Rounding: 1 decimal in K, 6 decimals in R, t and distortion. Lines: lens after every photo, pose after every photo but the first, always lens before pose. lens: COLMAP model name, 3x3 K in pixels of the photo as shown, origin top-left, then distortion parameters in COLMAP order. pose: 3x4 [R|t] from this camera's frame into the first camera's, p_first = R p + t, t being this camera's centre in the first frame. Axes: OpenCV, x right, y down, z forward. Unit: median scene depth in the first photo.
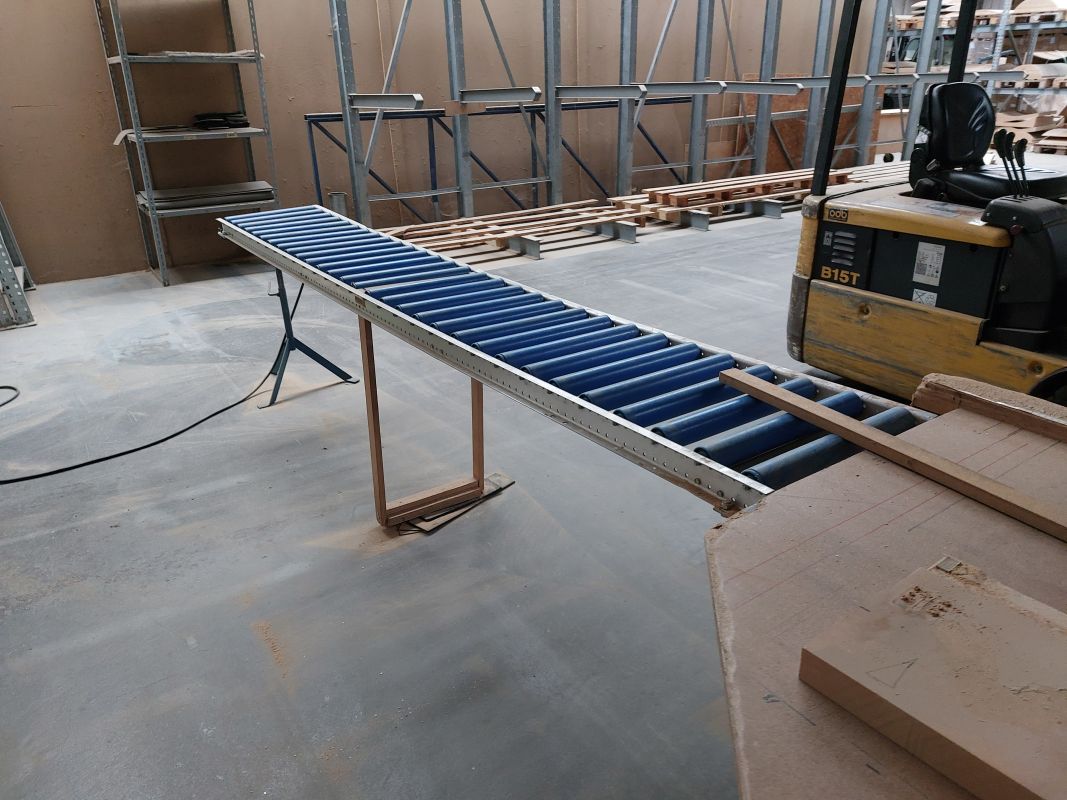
lens RADIAL K [[815.3, 0, 533.5], [0, 815.3, 400.0], [0, 0, 1]] dist [0.073113, -0.092241]
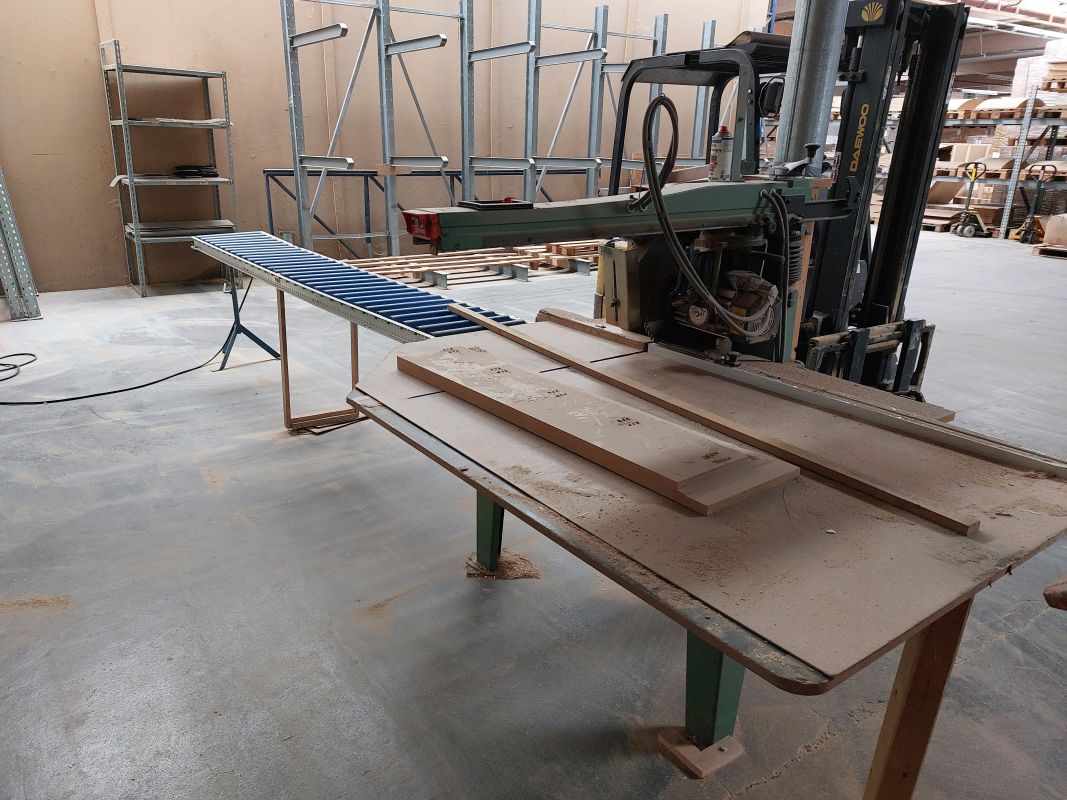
lens RADIAL K [[844.9, 0, 533.5], [0, 844.9, 400.0], [0, 0, 1]] dist [0.078136, -0.117795]
pose [[0.998876, 0.033139, 0.033887, 0.108740], [-0.030307, 0.996261, -0.080900, 0.104137], [-0.036441, 0.079782, 0.996146, -0.305128]]
